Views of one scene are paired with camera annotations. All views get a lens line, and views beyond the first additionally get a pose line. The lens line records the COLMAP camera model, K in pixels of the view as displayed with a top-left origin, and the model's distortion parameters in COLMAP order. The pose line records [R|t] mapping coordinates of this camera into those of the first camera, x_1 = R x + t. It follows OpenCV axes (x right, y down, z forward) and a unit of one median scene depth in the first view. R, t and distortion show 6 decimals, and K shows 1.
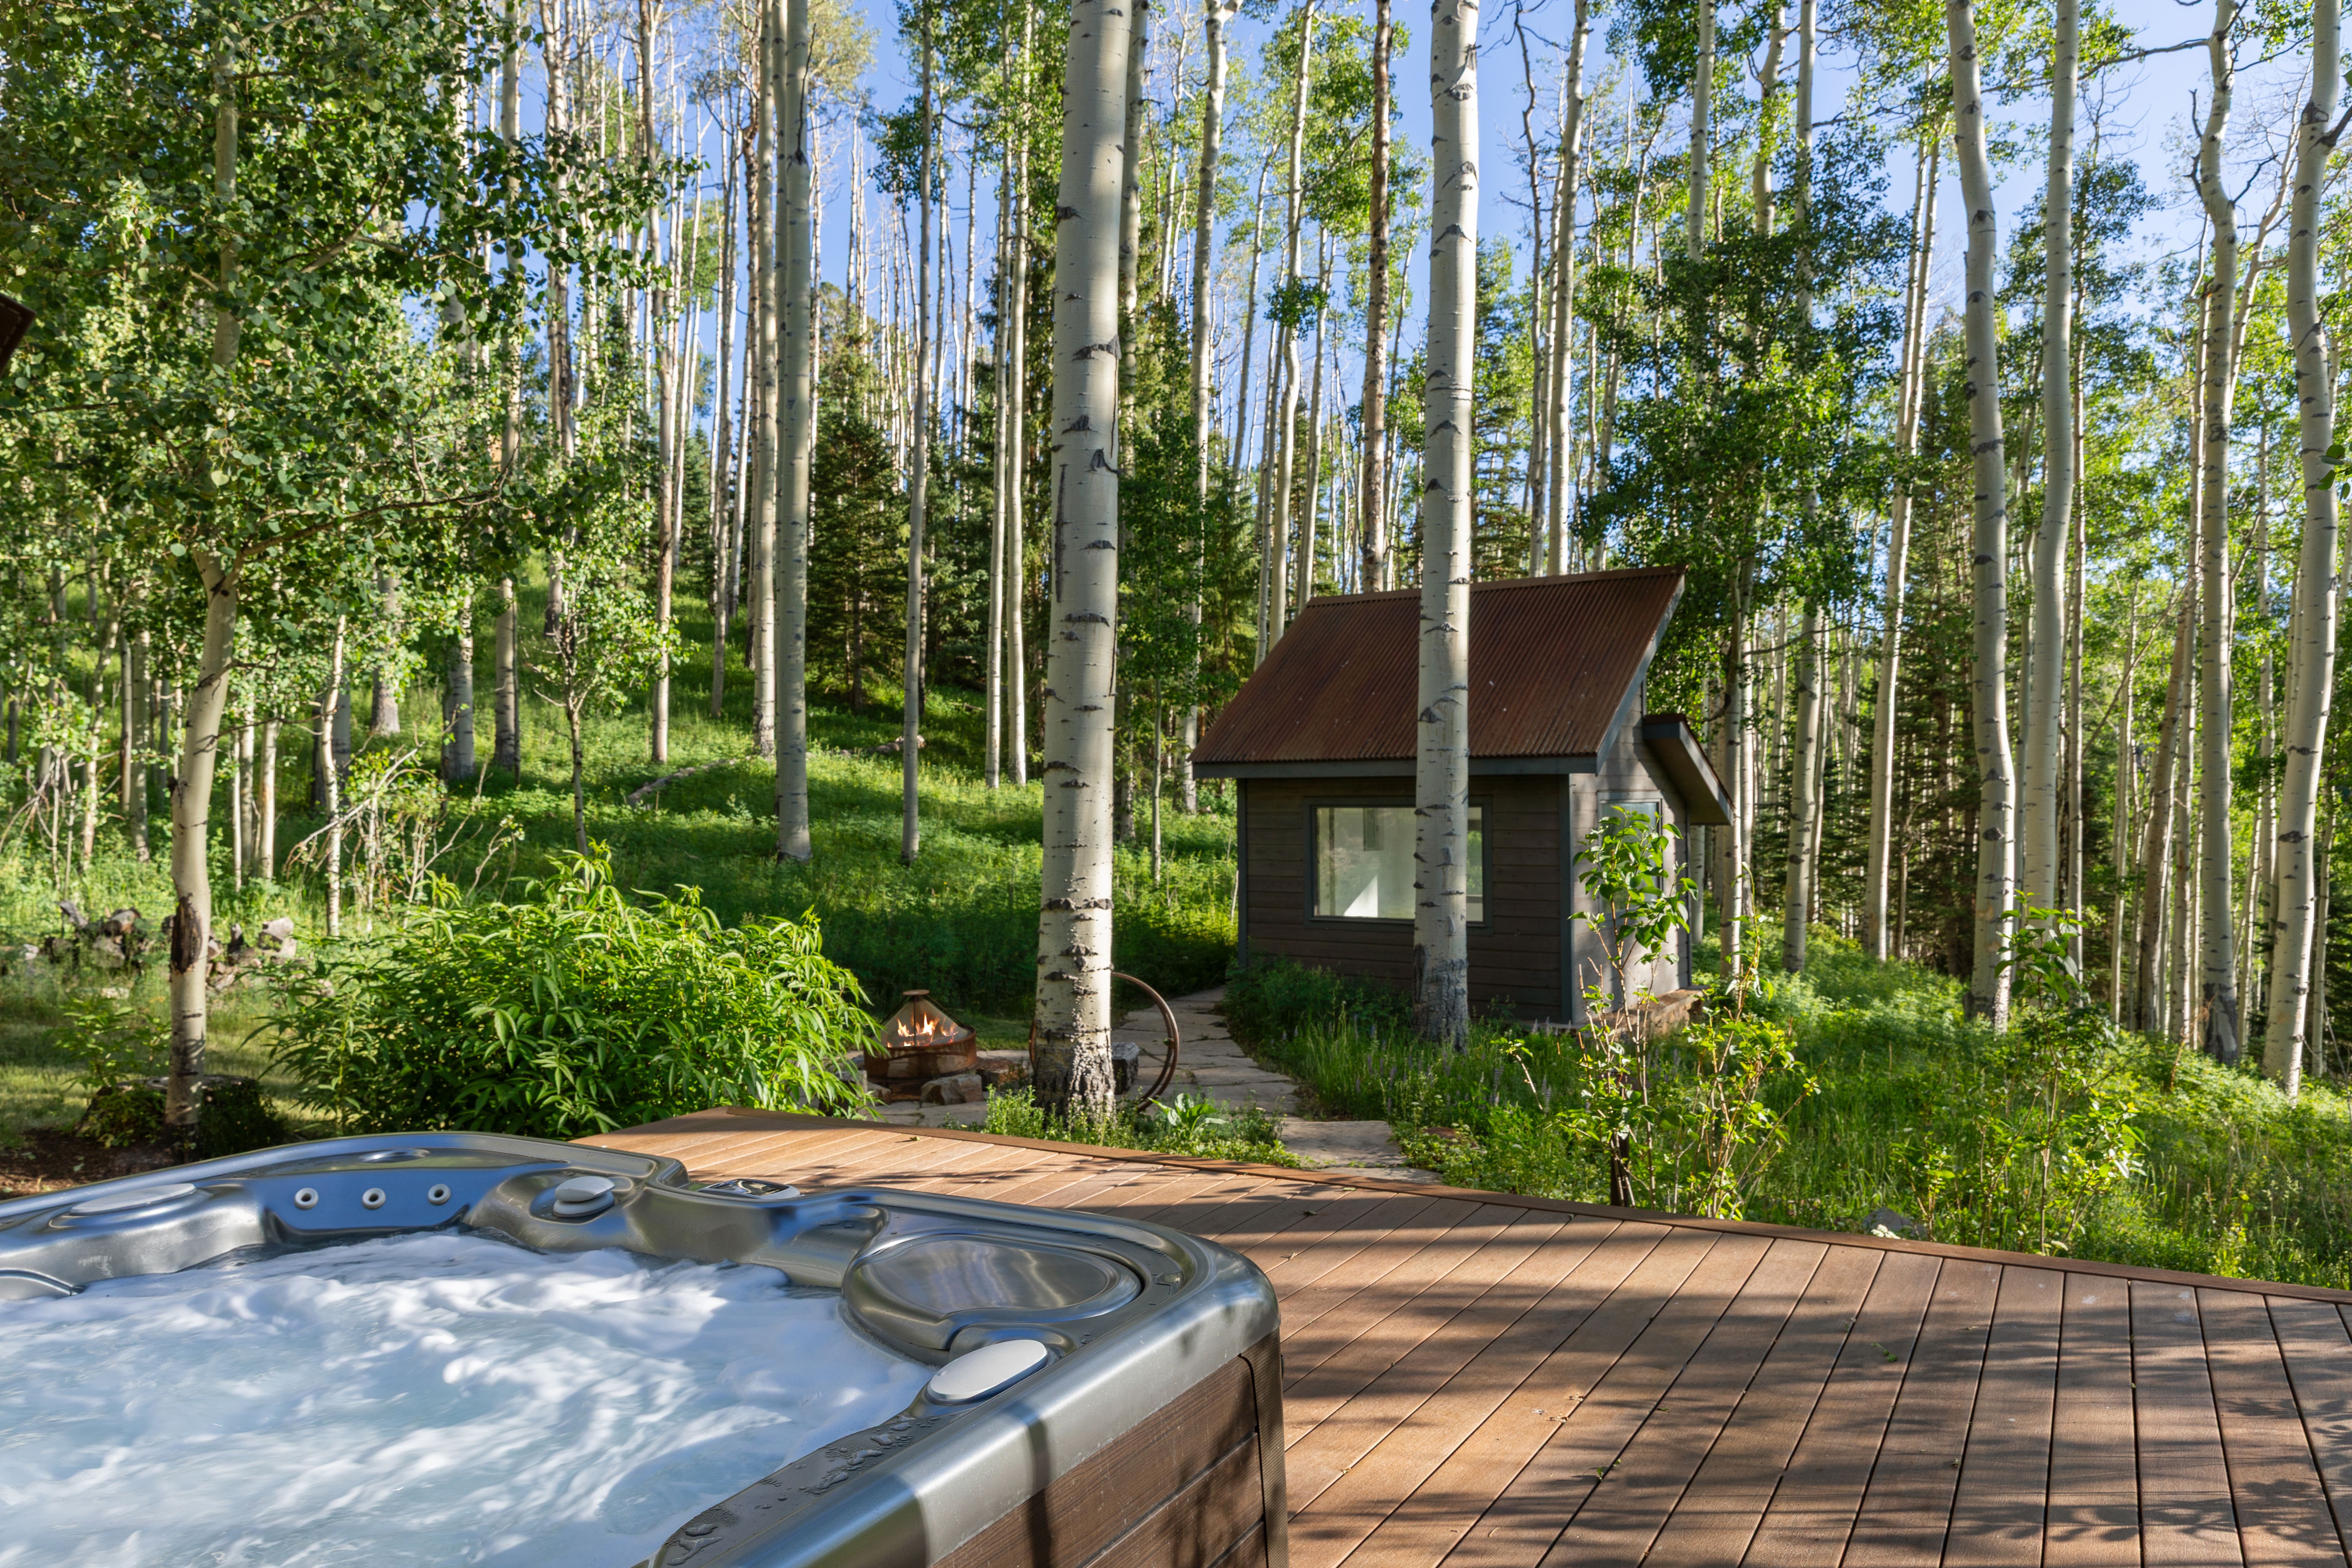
lens RADIAL K [[1685.6, 0, 1176.0], [0, 1685.6, 784.0], [0, 0, 1]] dist [0.003468, 0.003300]
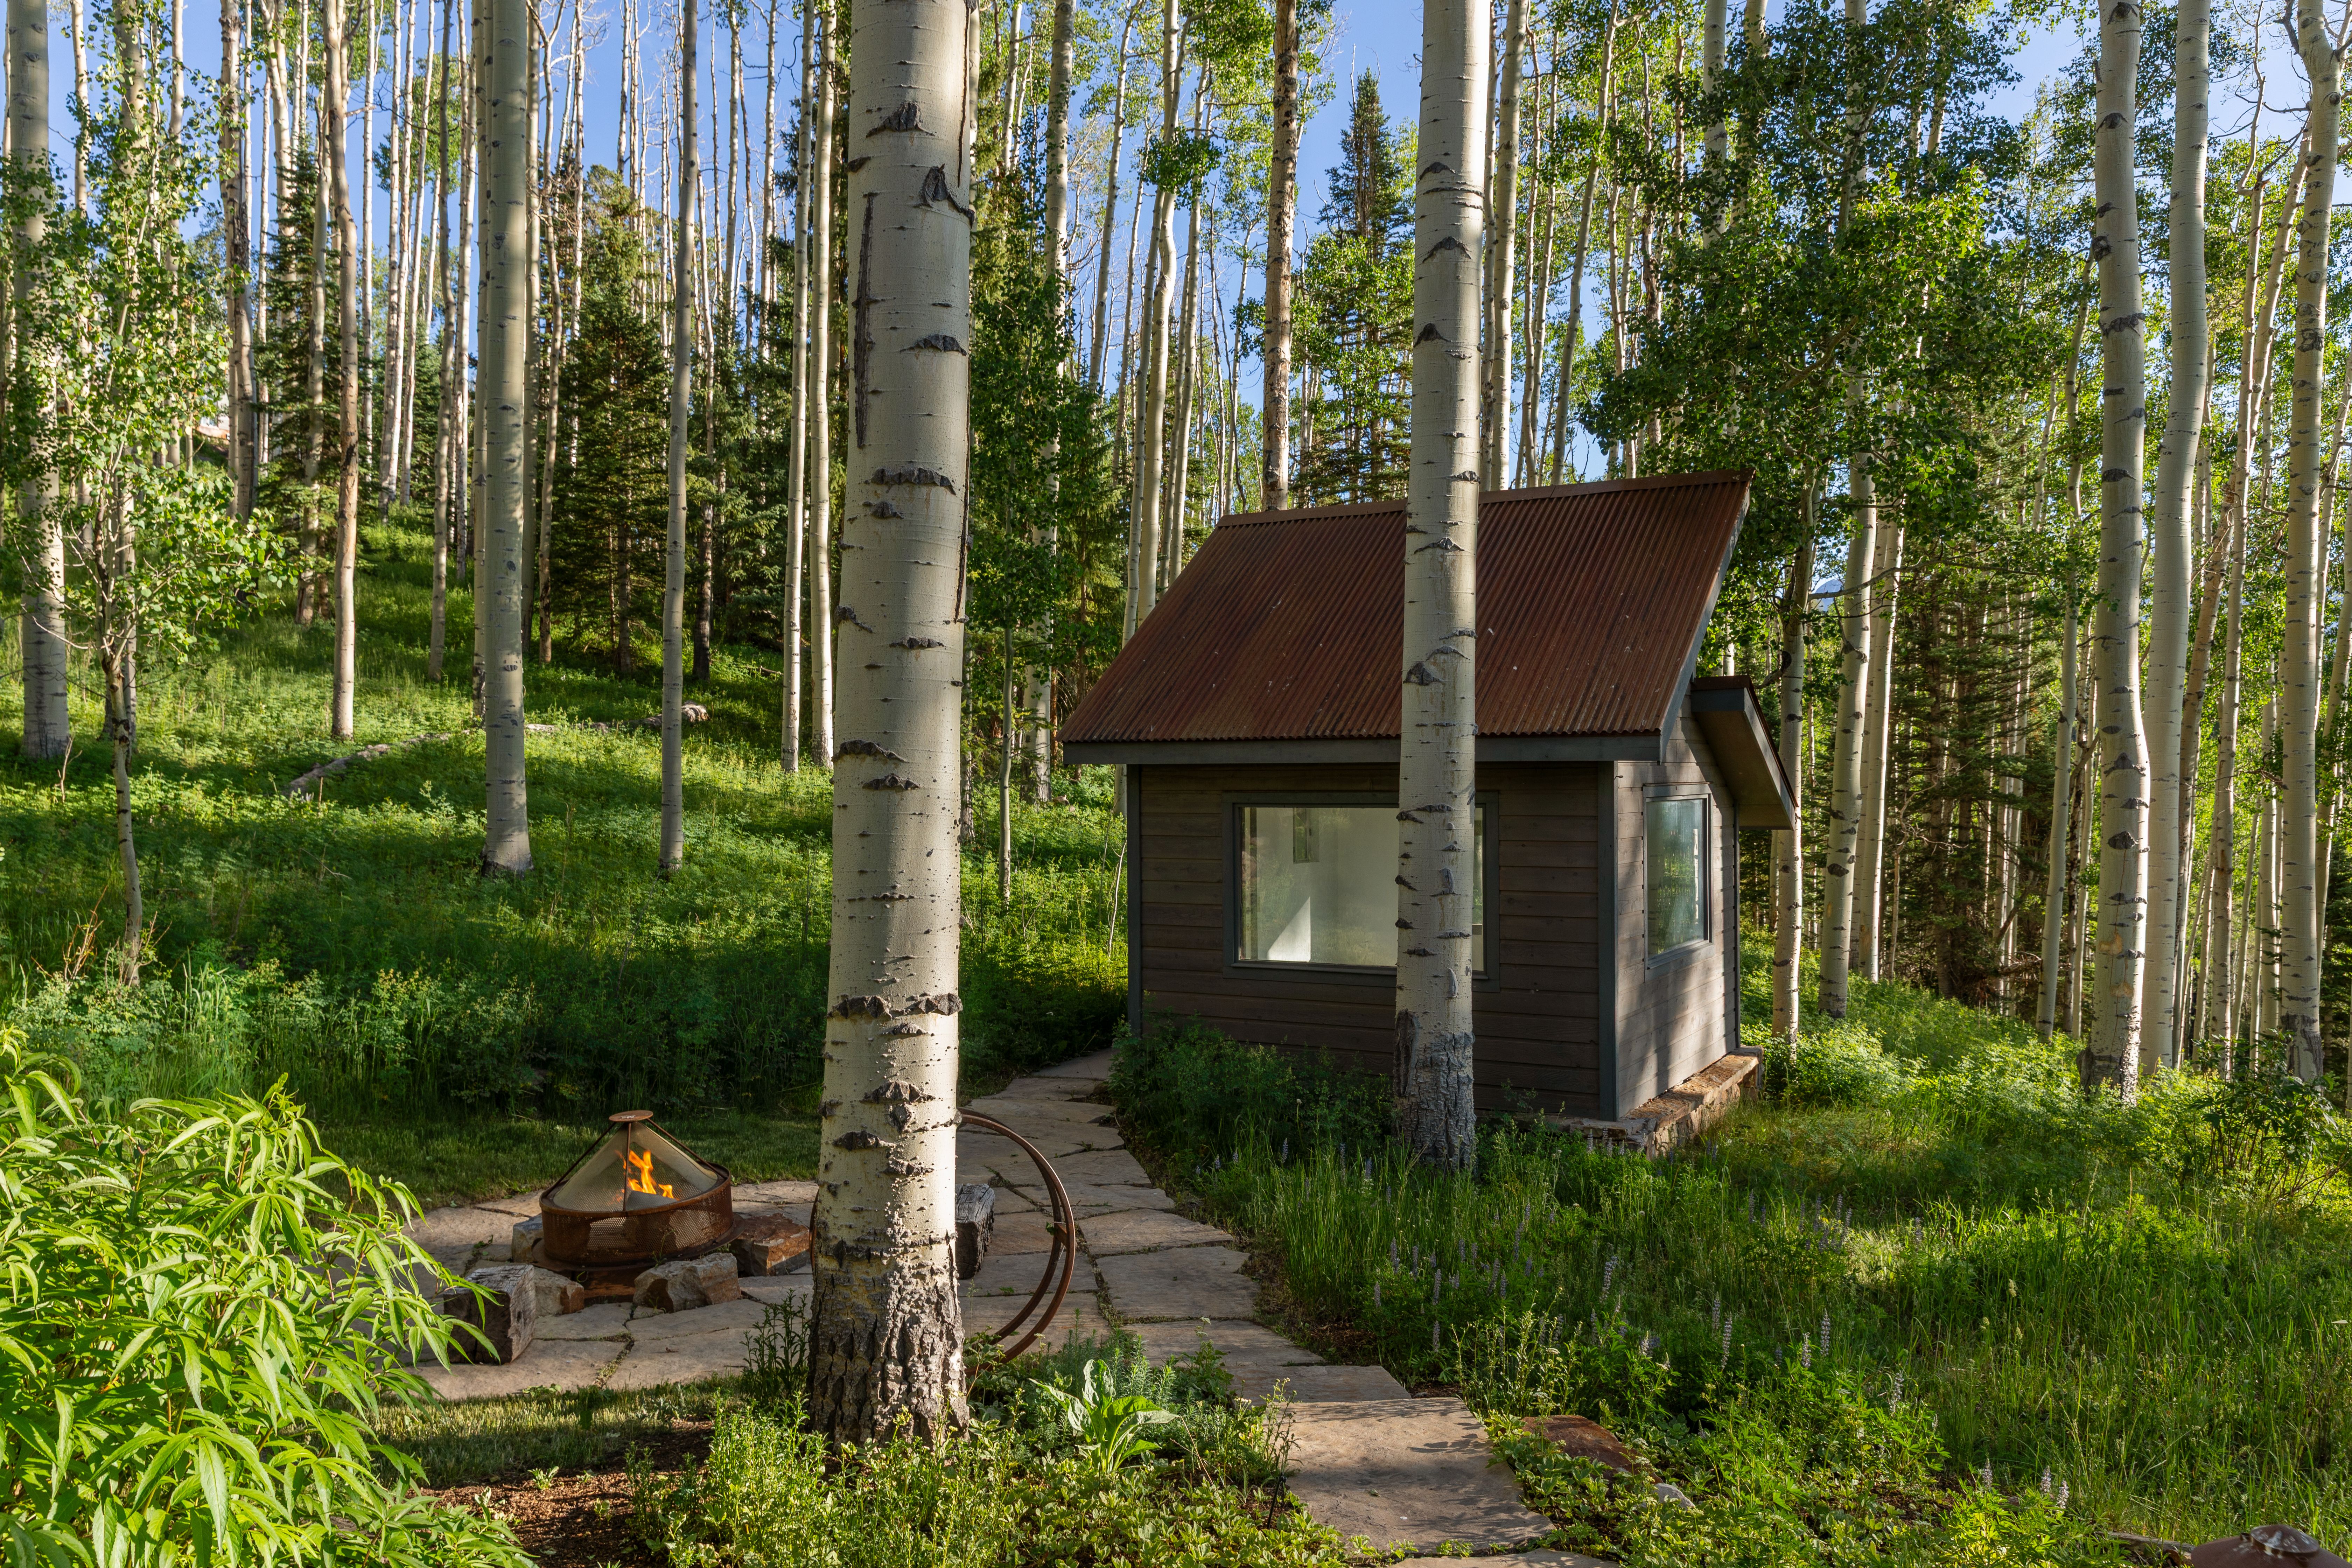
lens RADIAL K [[1849.6, 0, 1176.0], [0, 1849.6, 784.0], [0, 0, 1]] dist [0.021966, -0.000683]
pose [[0.996040, 0.001430, 0.088897, -0.008179], [-0.002418, 0.999936, 0.011010, -0.002475], [-0.088876, -0.011181, 0.995980, 0.150876]]
